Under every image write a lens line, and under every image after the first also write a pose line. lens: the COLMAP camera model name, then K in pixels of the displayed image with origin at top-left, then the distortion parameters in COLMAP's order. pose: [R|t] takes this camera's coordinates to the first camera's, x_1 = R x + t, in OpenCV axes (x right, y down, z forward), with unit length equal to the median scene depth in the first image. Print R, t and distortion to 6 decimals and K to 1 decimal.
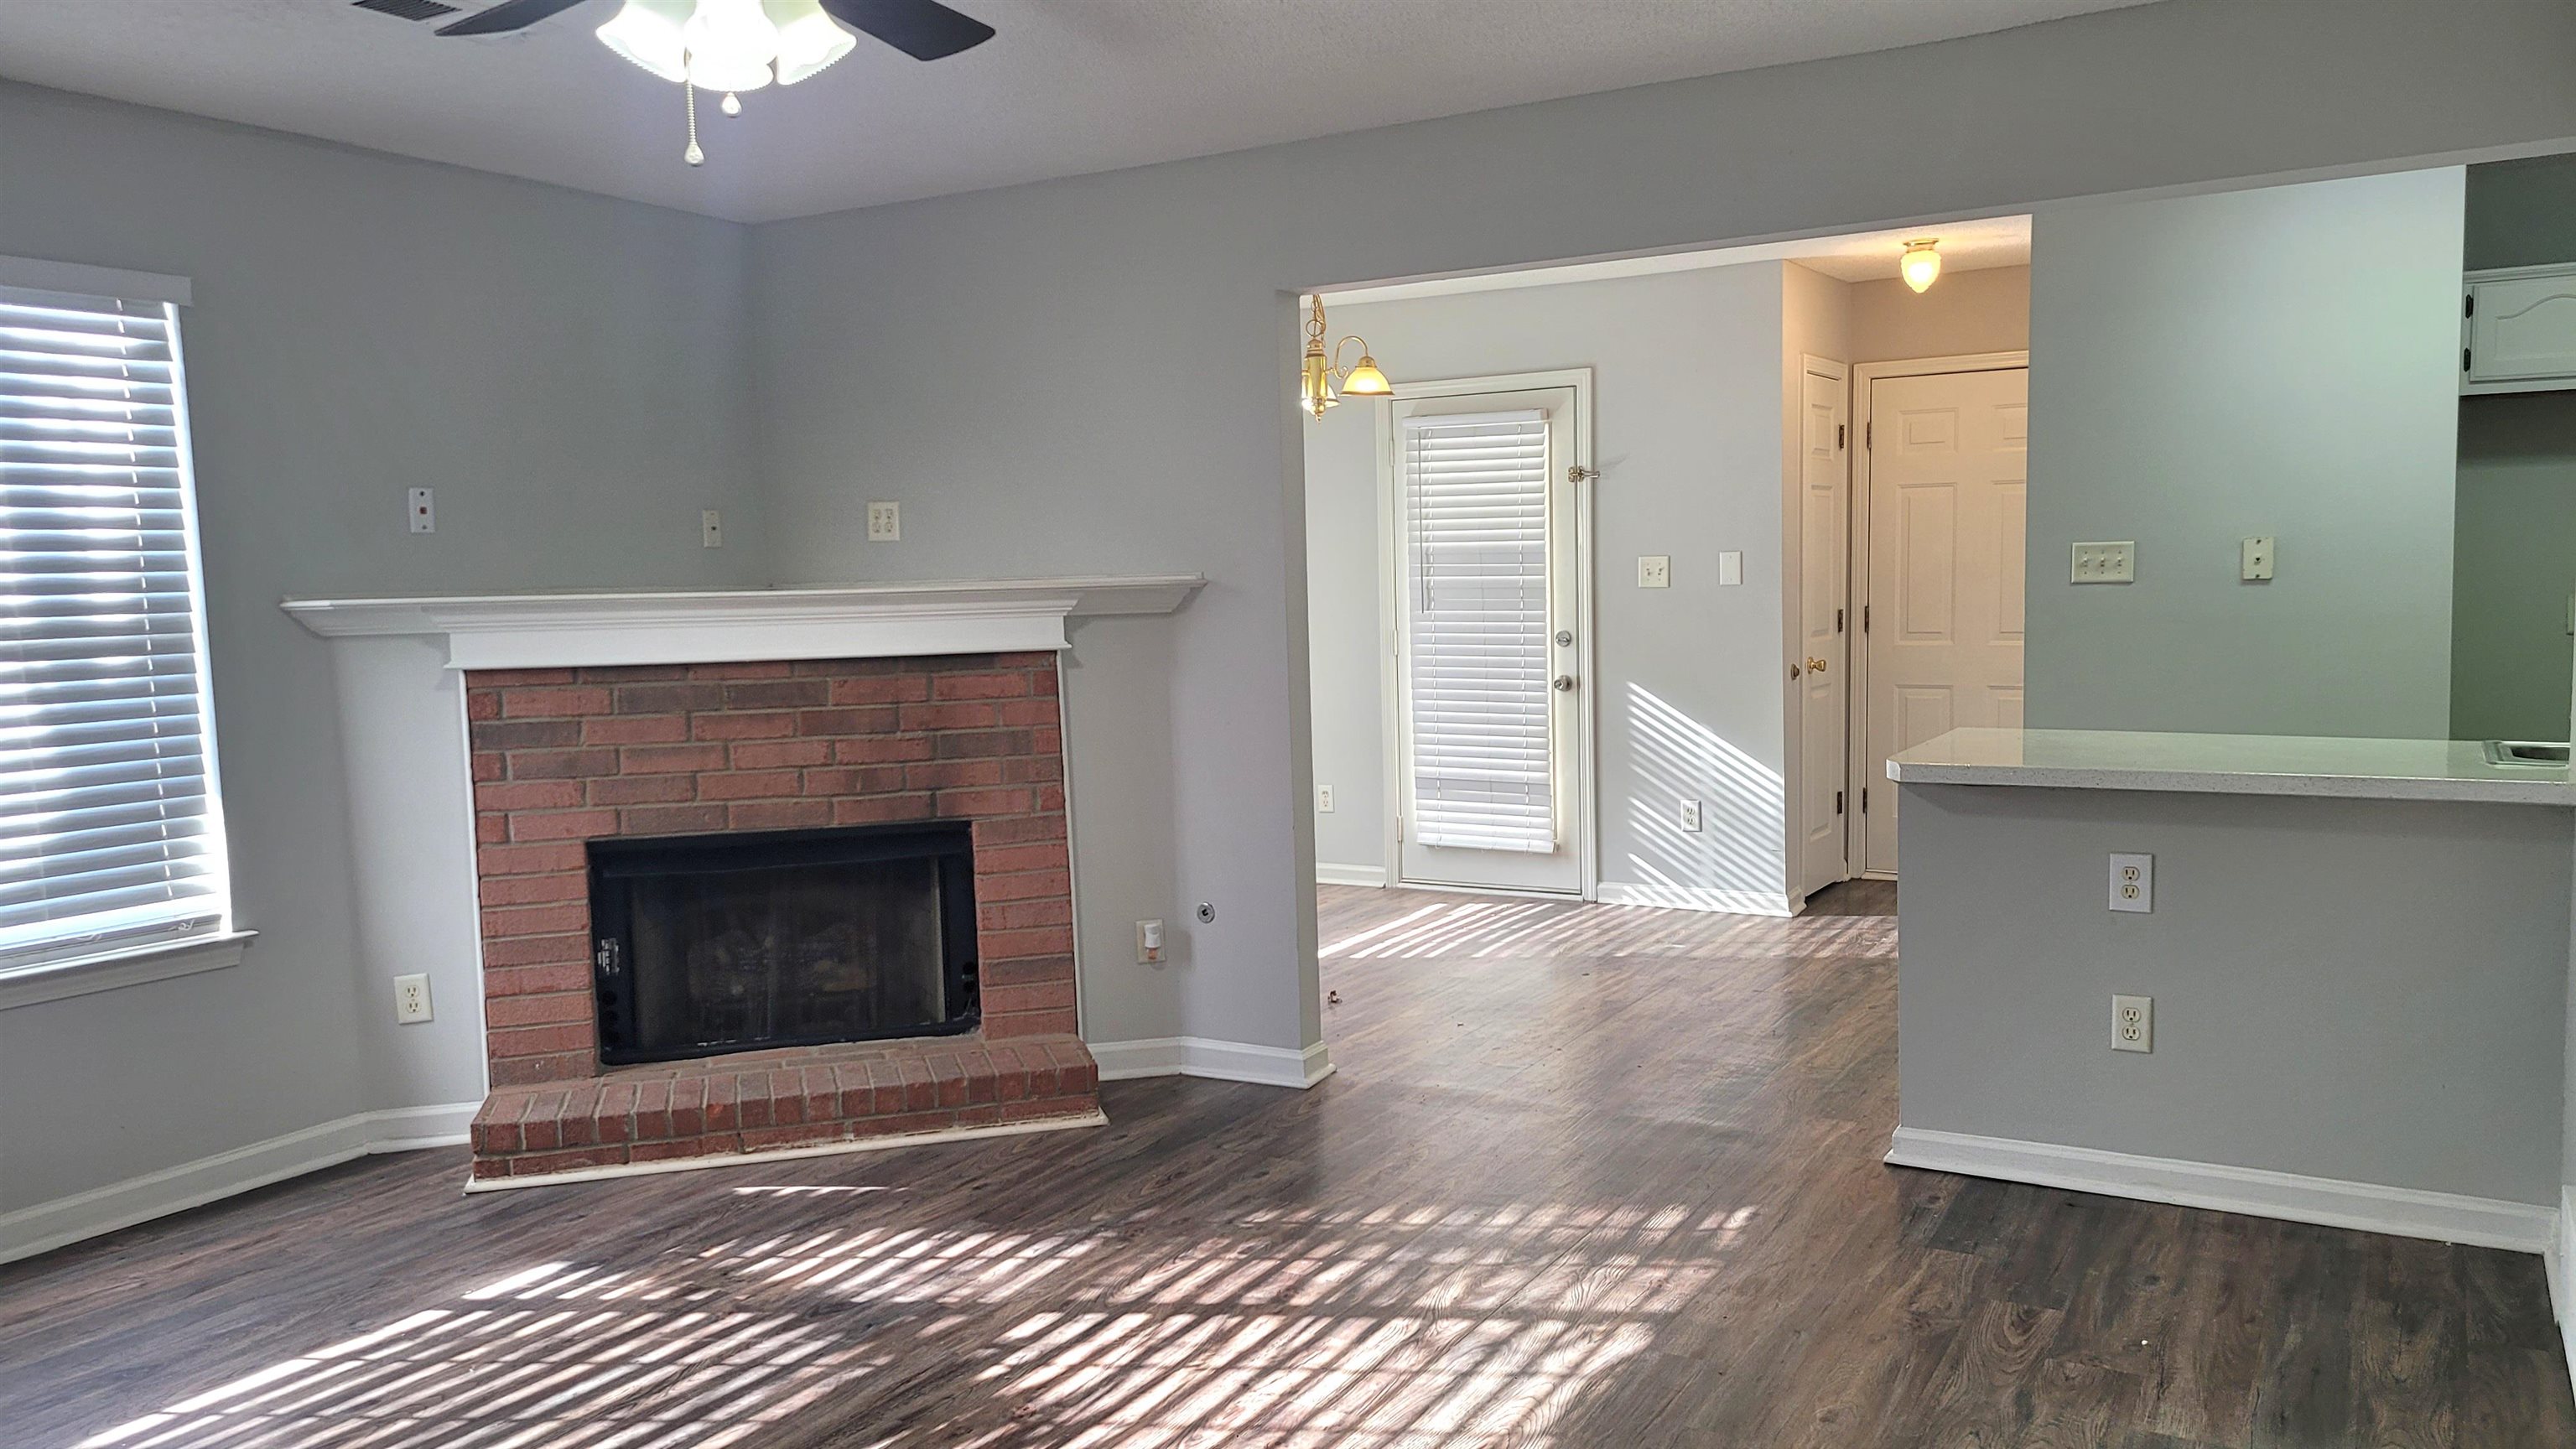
lens RADIAL K [[1896.0, 0, 1288.0], [0, 1896.0, 724.5], [0, 0, 1]] dist [0.035703, -0.003014]
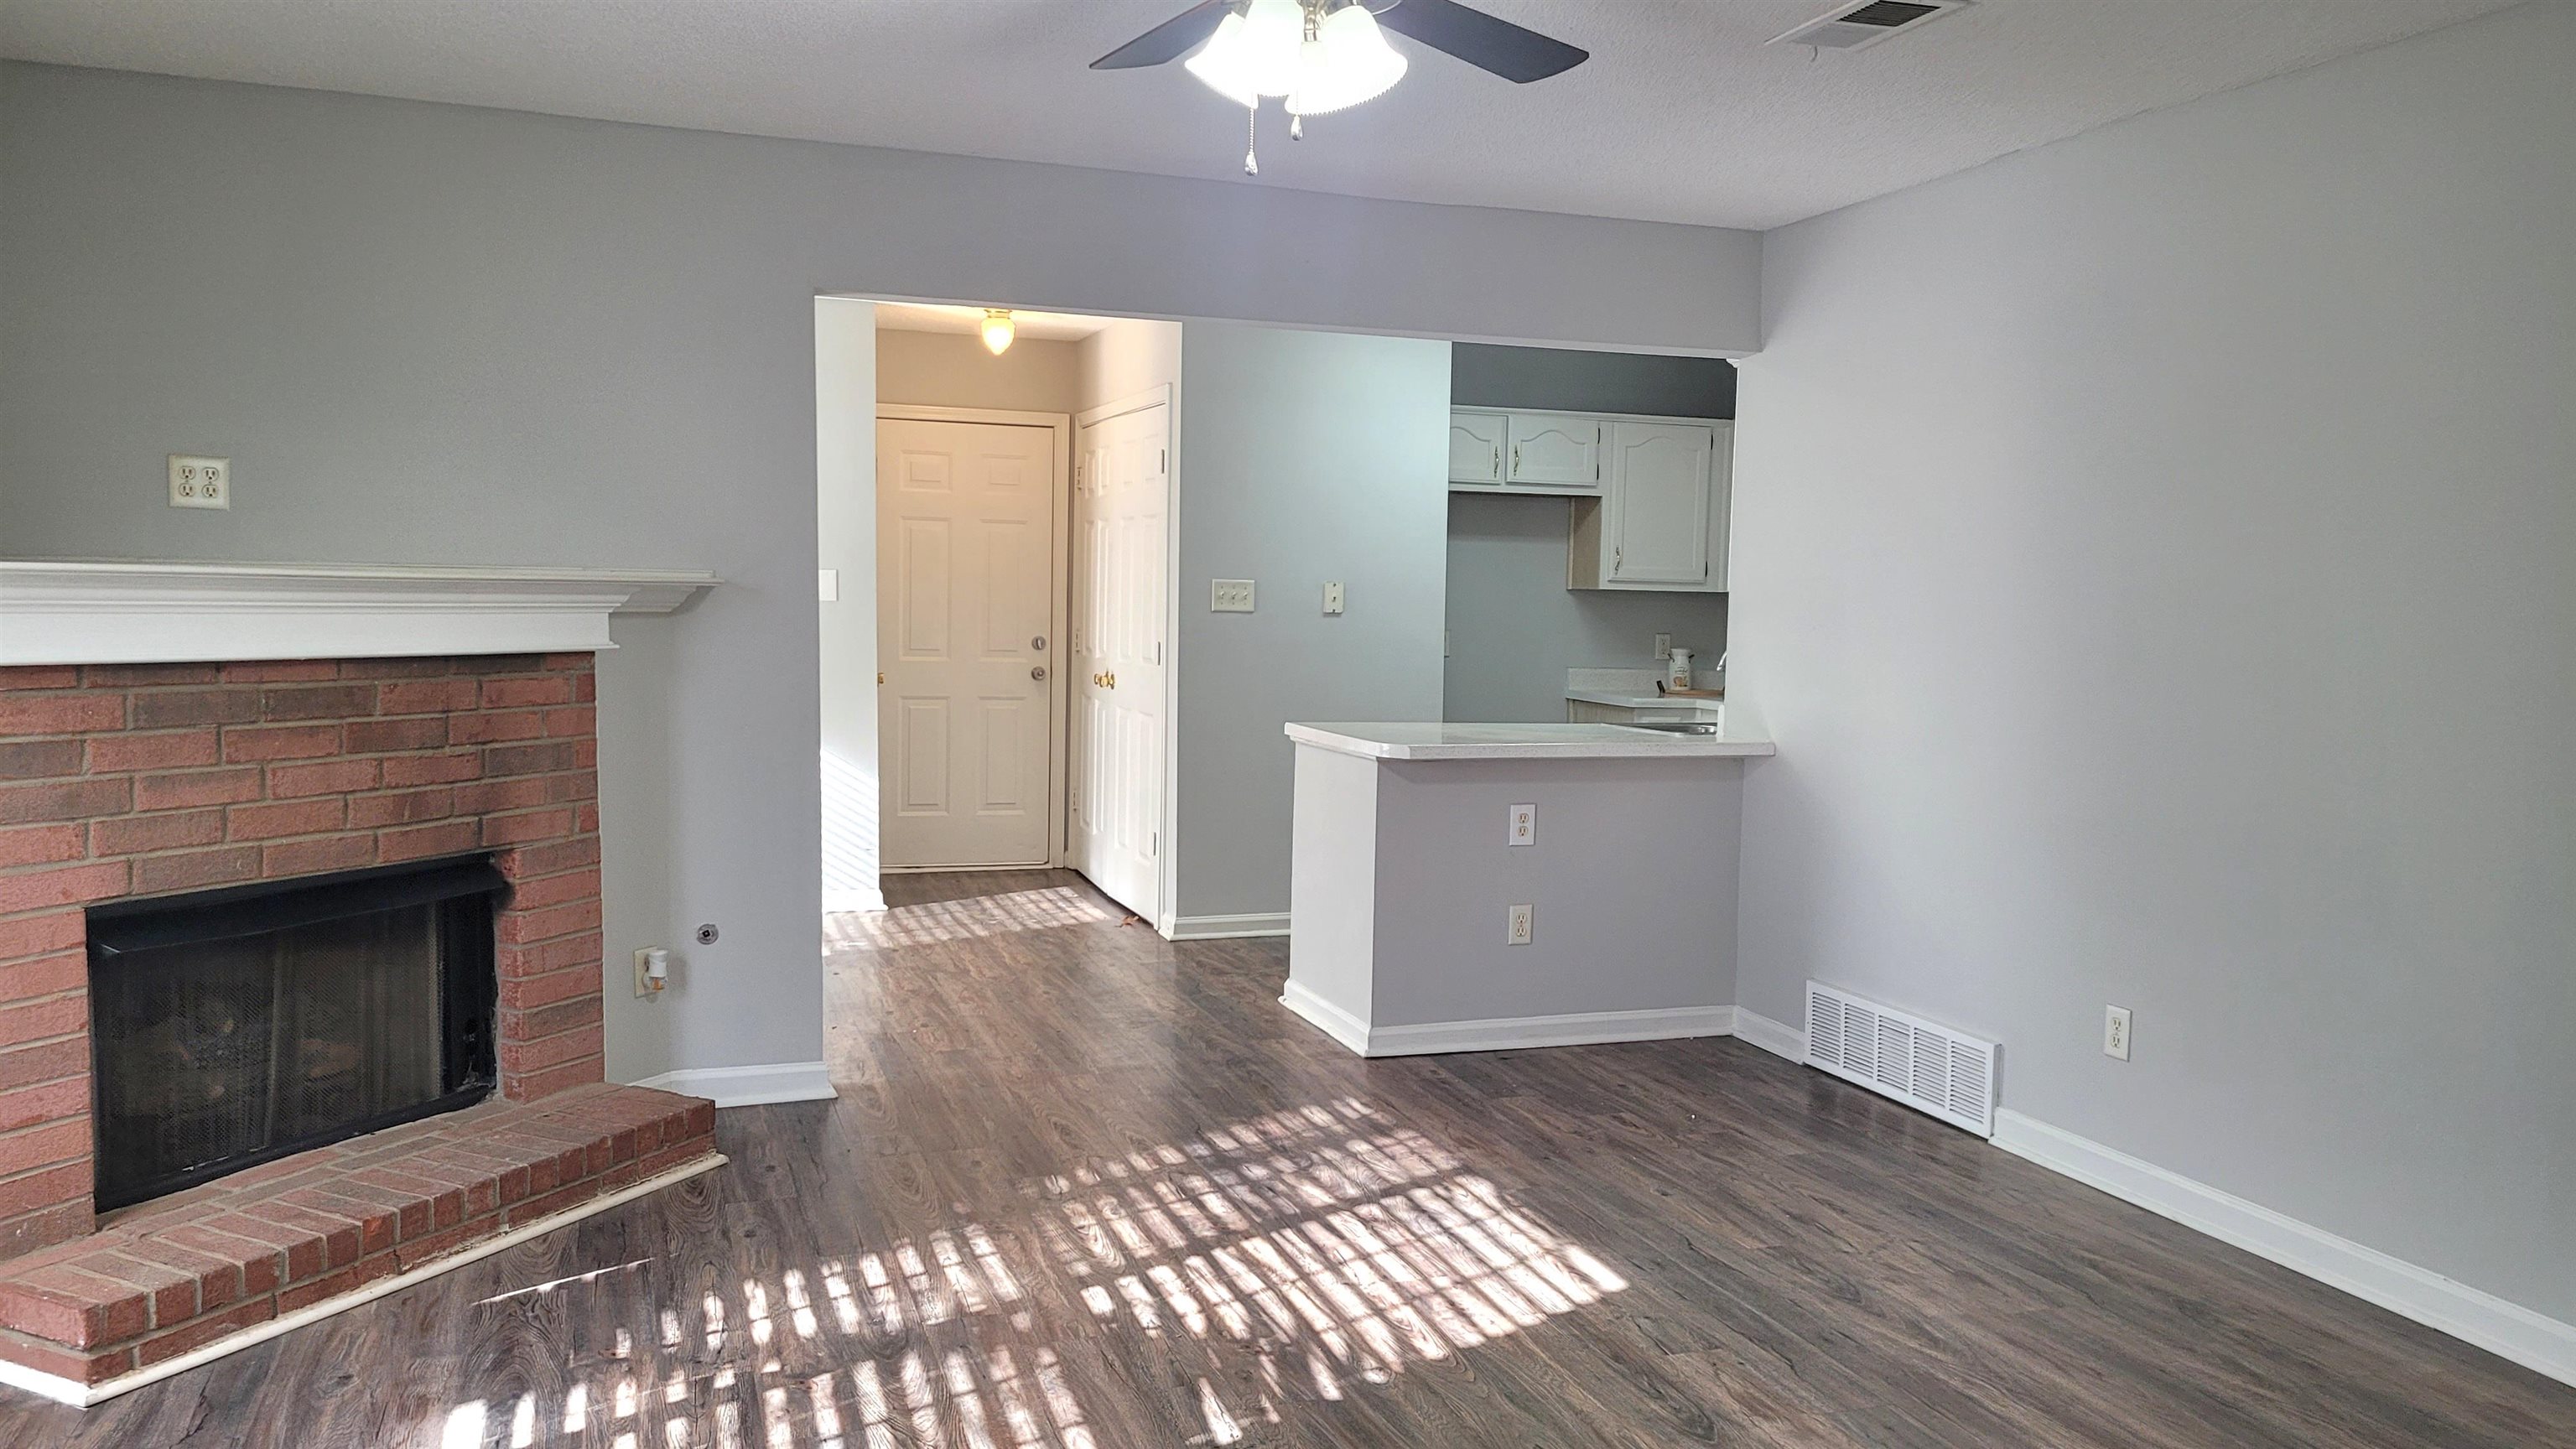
lens RADIAL K [[1915.8, 0, 1285.2], [0, 1915.8, 752.5], [0, 0, 1]] dist [0.103910, -0.117260]
pose [[0.648197, -0.026313, 0.761018, -0.610078], [0.026557, 0.999576, 0.011942, 0.005993], [-0.761009, 0.012470, 0.648621, 0.167998]]
